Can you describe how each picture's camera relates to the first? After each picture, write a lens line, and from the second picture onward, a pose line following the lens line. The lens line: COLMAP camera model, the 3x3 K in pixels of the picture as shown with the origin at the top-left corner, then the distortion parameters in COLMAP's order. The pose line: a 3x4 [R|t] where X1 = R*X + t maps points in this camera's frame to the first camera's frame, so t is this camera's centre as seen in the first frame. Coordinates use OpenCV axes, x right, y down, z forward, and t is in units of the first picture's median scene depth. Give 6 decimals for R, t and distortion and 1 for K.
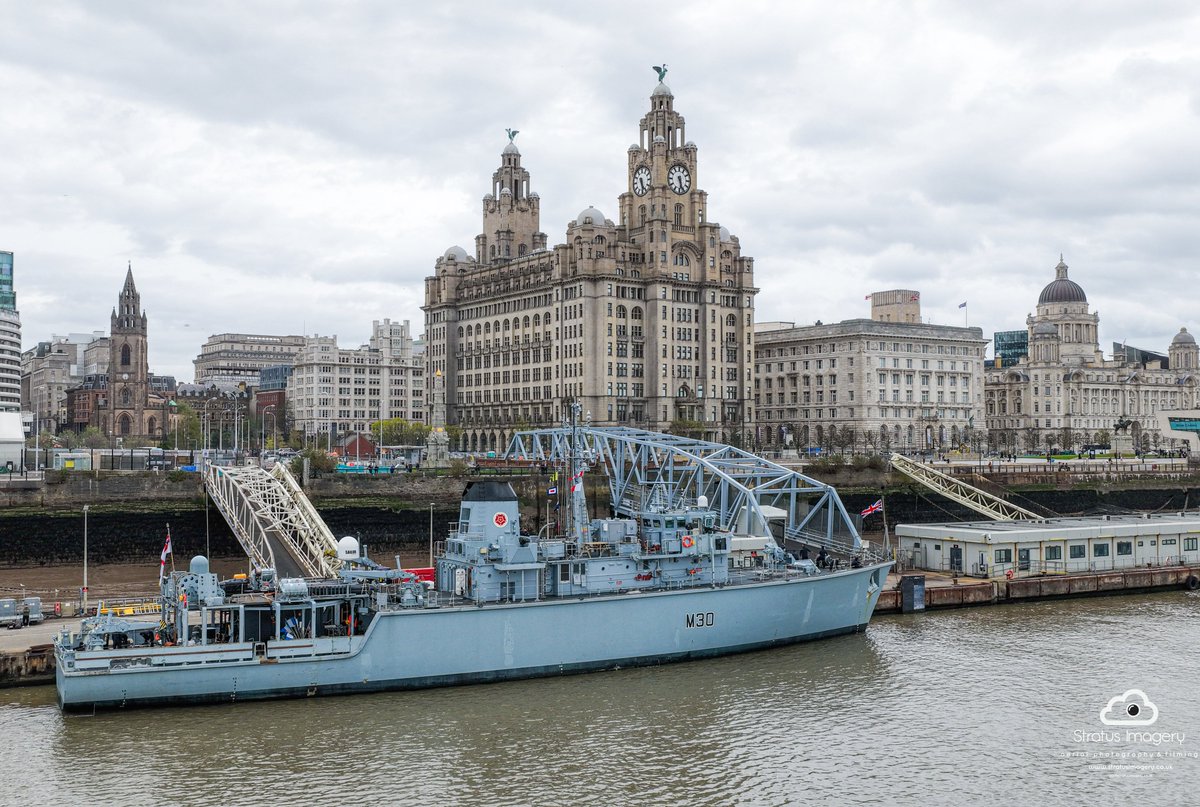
lens RADIAL K [[1140.1, 0, 600.2], [0, 1140.1, 401.5], [0, 0, 1]] dist [-0.013162, 0.000000]
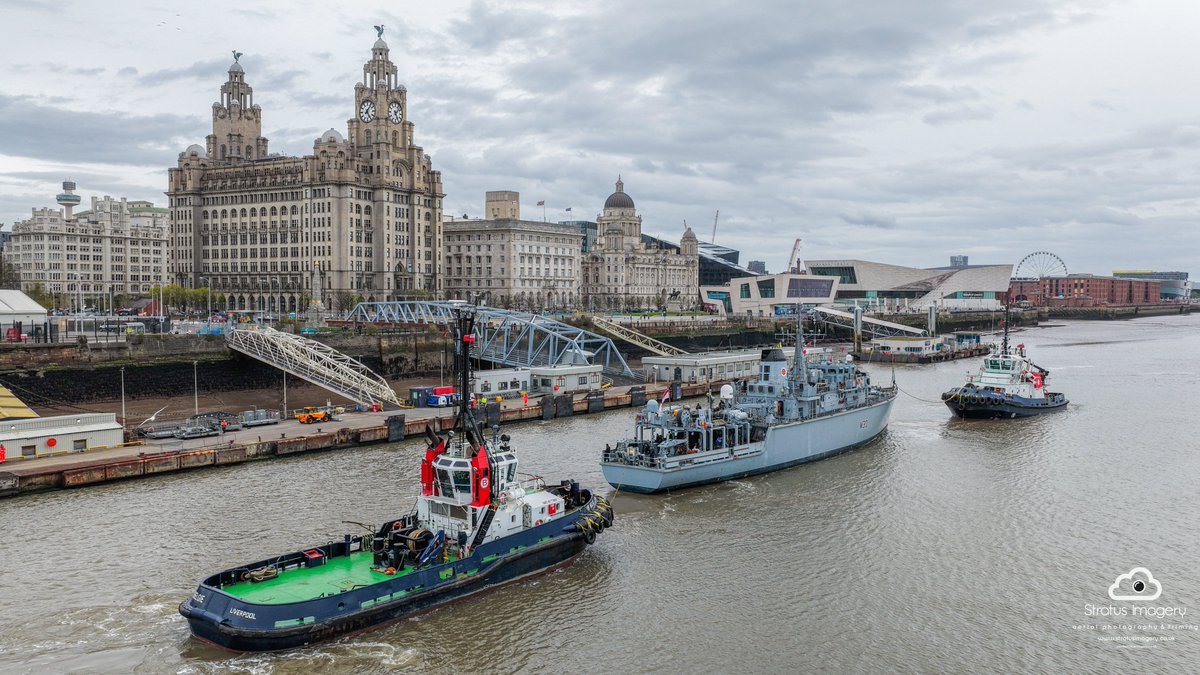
lens RADIAL K [[1041.3, 0, 599.9], [0, 1041.3, 337.8], [0, 0, 1]] dist [-0.046880, -0.004227]
pose [[0.888470, -0.014454, 0.458707, -0.277082], [-0.024392, 0.996604, 0.078650, -0.027865], [-0.458286, -0.081067, 0.885100, -0.231759]]
